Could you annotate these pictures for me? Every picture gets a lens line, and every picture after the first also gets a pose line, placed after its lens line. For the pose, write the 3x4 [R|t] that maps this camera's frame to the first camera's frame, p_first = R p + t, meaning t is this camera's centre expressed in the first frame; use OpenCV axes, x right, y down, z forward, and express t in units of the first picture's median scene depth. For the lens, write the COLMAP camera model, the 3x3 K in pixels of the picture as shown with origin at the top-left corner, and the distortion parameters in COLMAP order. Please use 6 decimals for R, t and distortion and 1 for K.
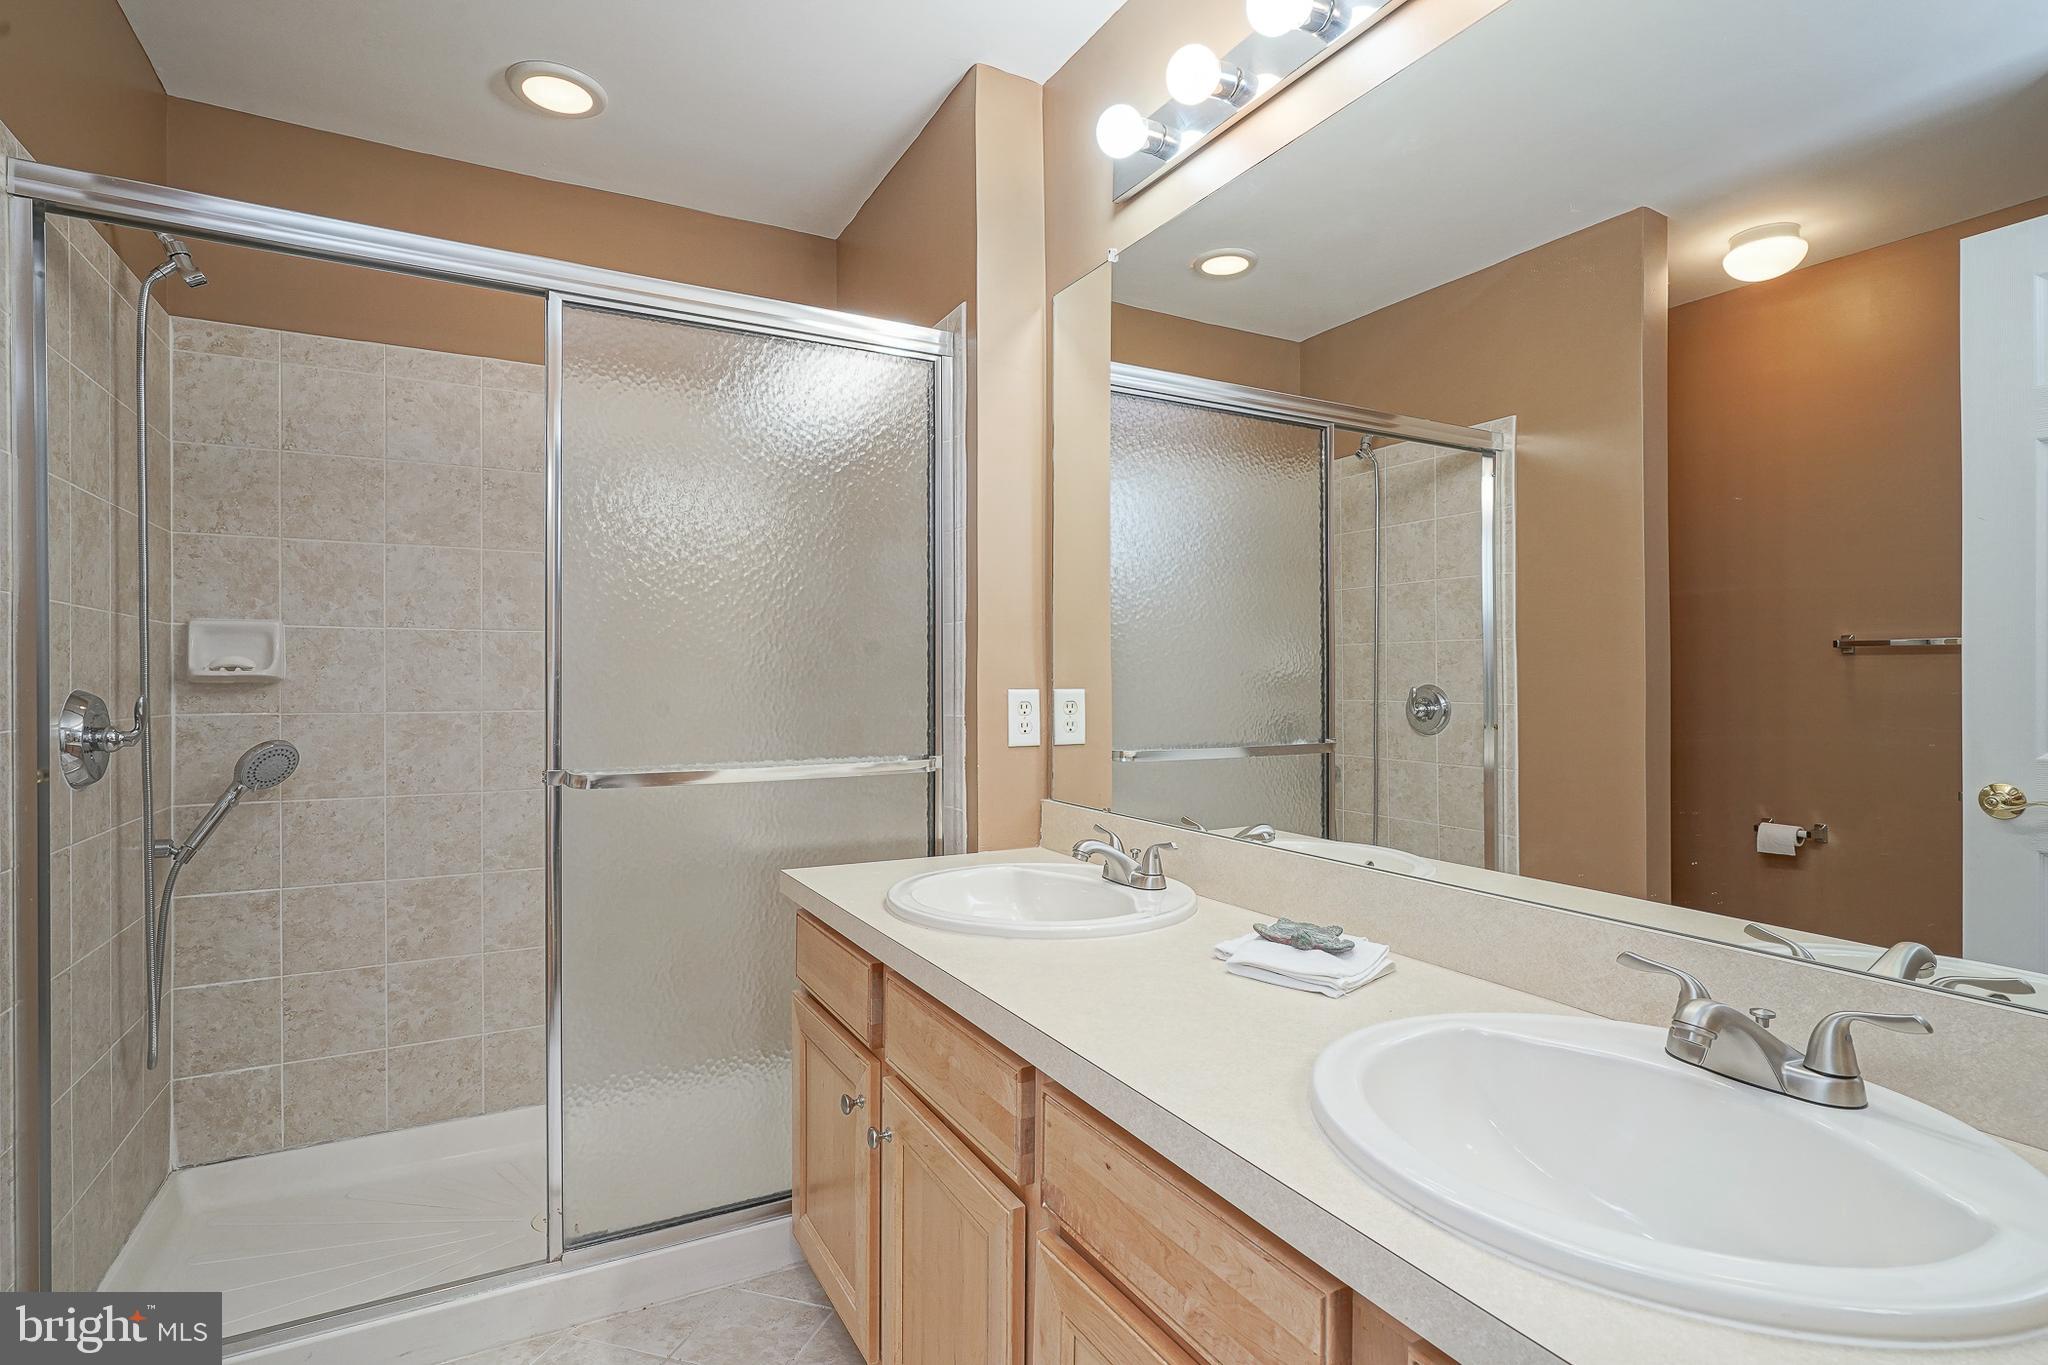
lens RADIAL K [[1002.0, 0, 1019.0], [0, 1002.0, 688.3], [0, 0, 1]] dist [-0.003553, 0.002644]
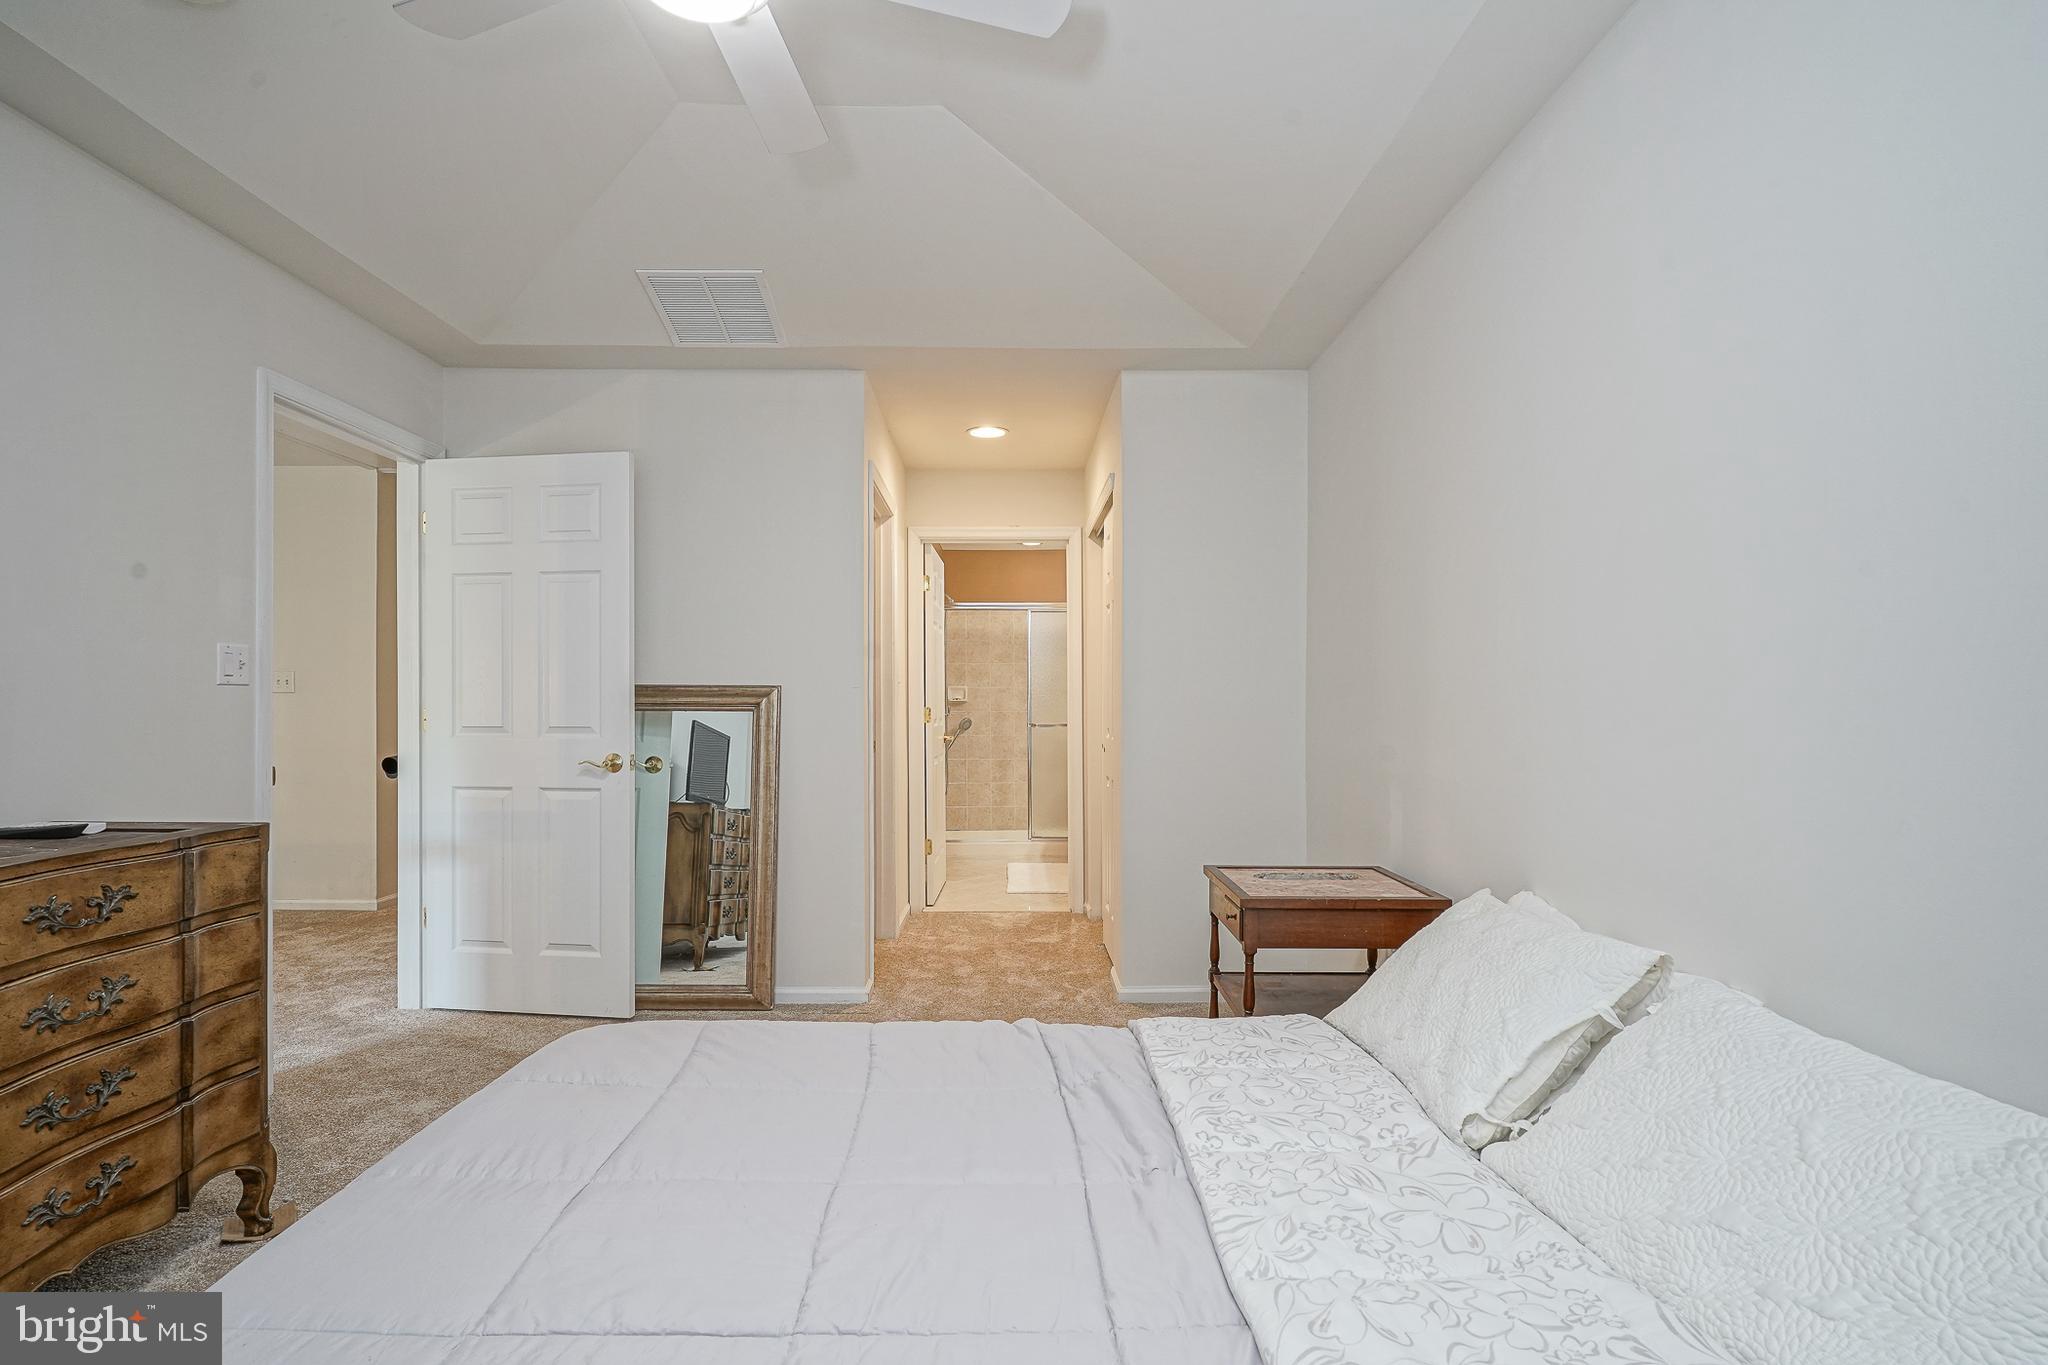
lens RADIAL K [[1002.0, 0, 1019.0], [0, 1002.0, 688.3], [0, 0, 1]] dist [-0.003553, 0.002644]
pose [[0.884318, -0.008641, -0.466805, 1.358273], [-0.001343, 0.999778, -0.021051, 0.021556], [0.466883, 0.019242, 0.884110, -2.554286]]
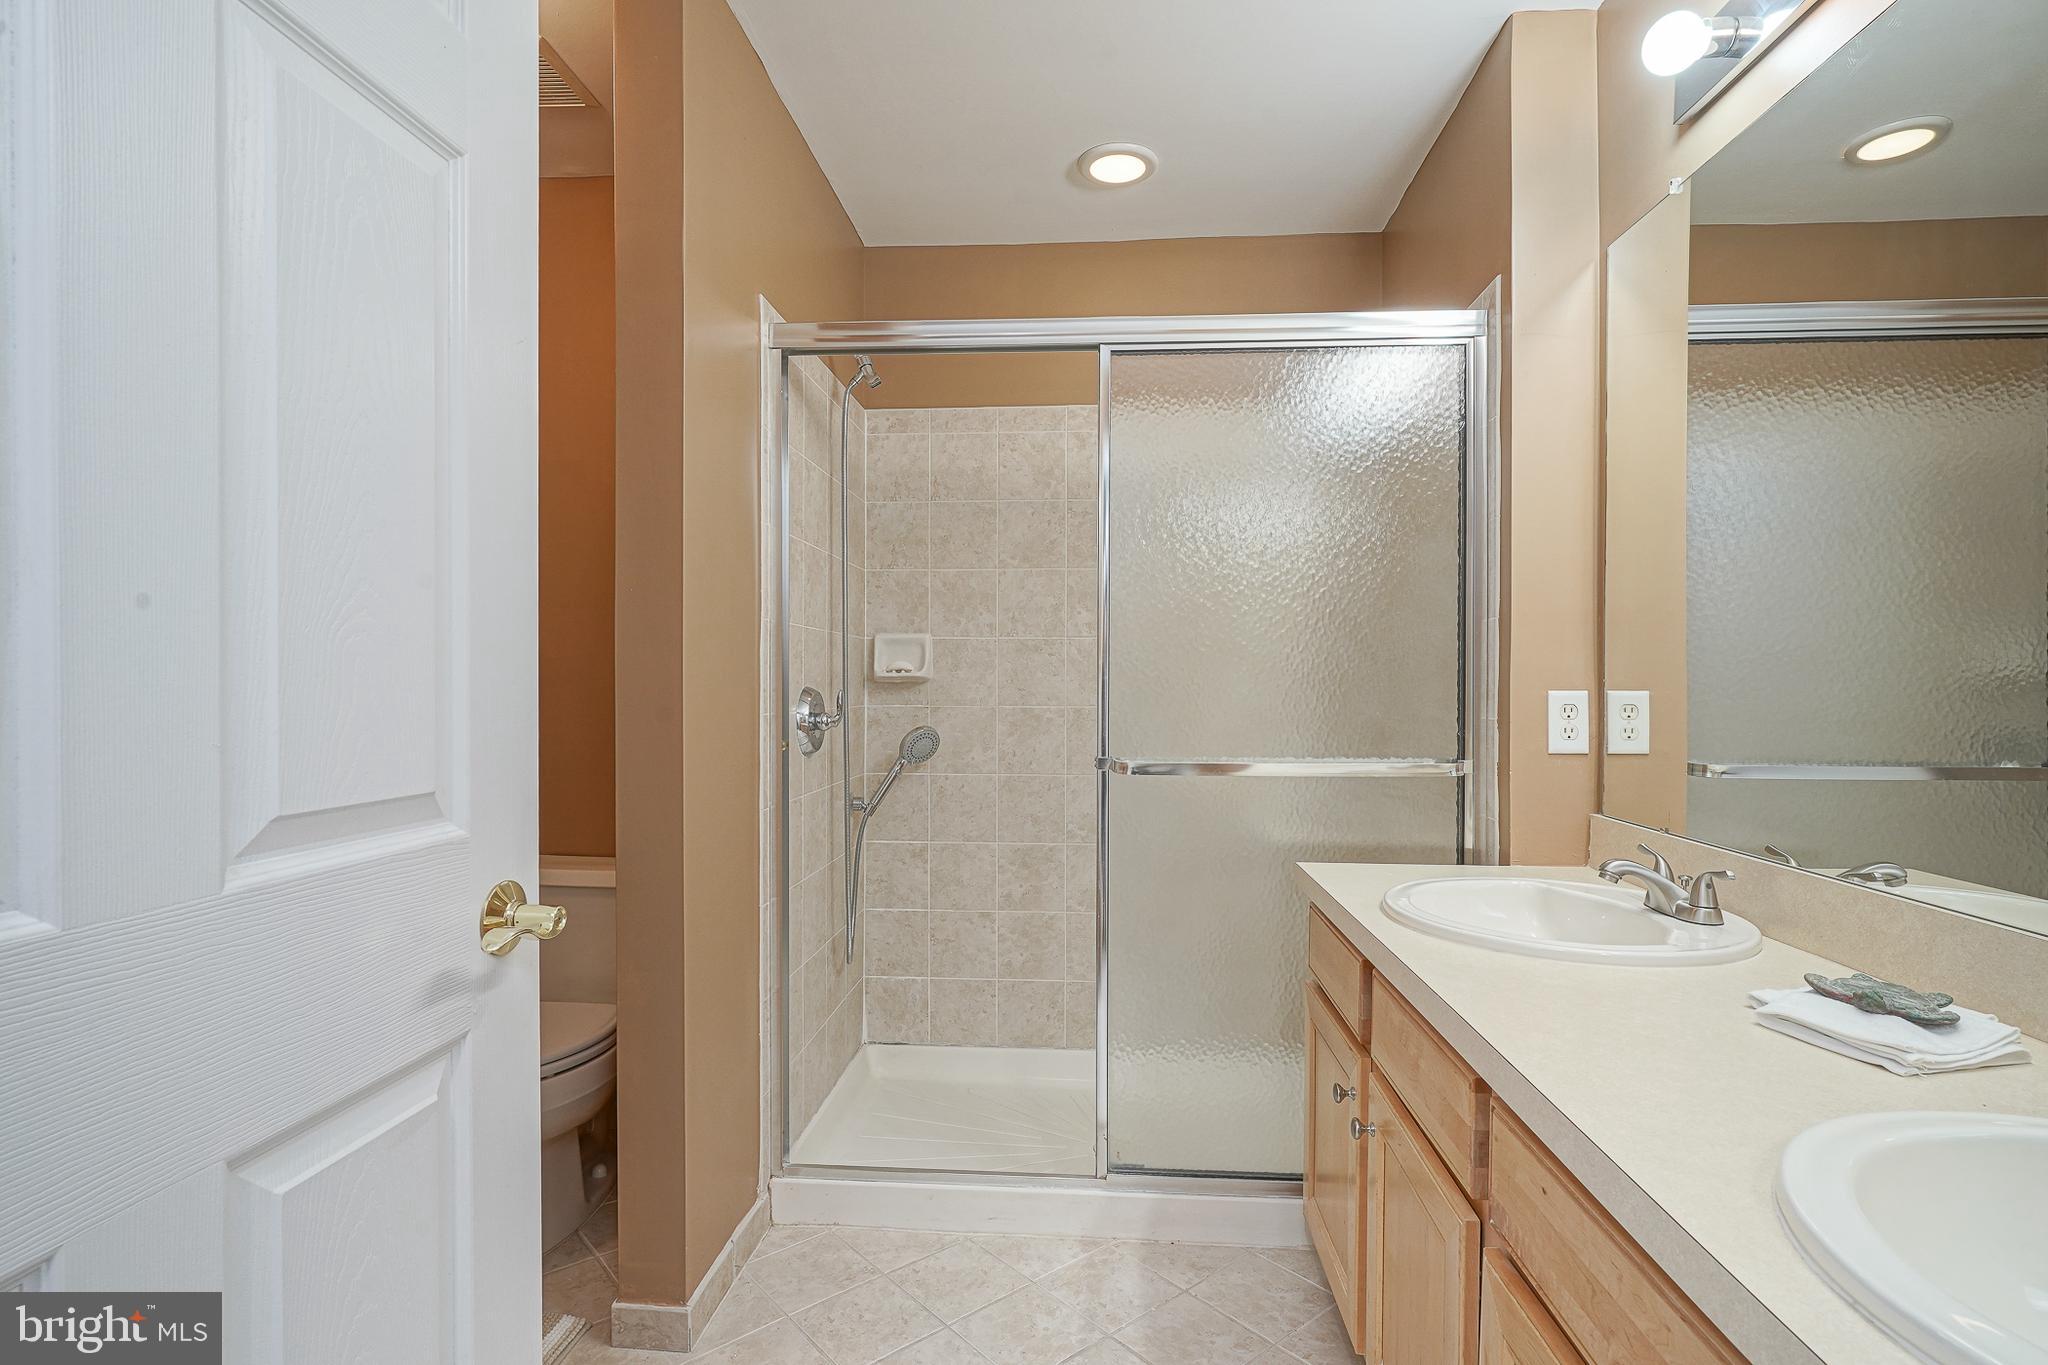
lens RADIAL K [[1017.4, 0, 1029.6], [0, 1017.4, 696.9], [0, 0, 1]] dist [-0.002678, 0.008565]
pose [[0.839494, 0.010013, -0.543277, 0.095922], [-0.006969, 0.999946, 0.007661, 0.003181], [0.543325, -0.002646, 0.839519, -0.034225]]
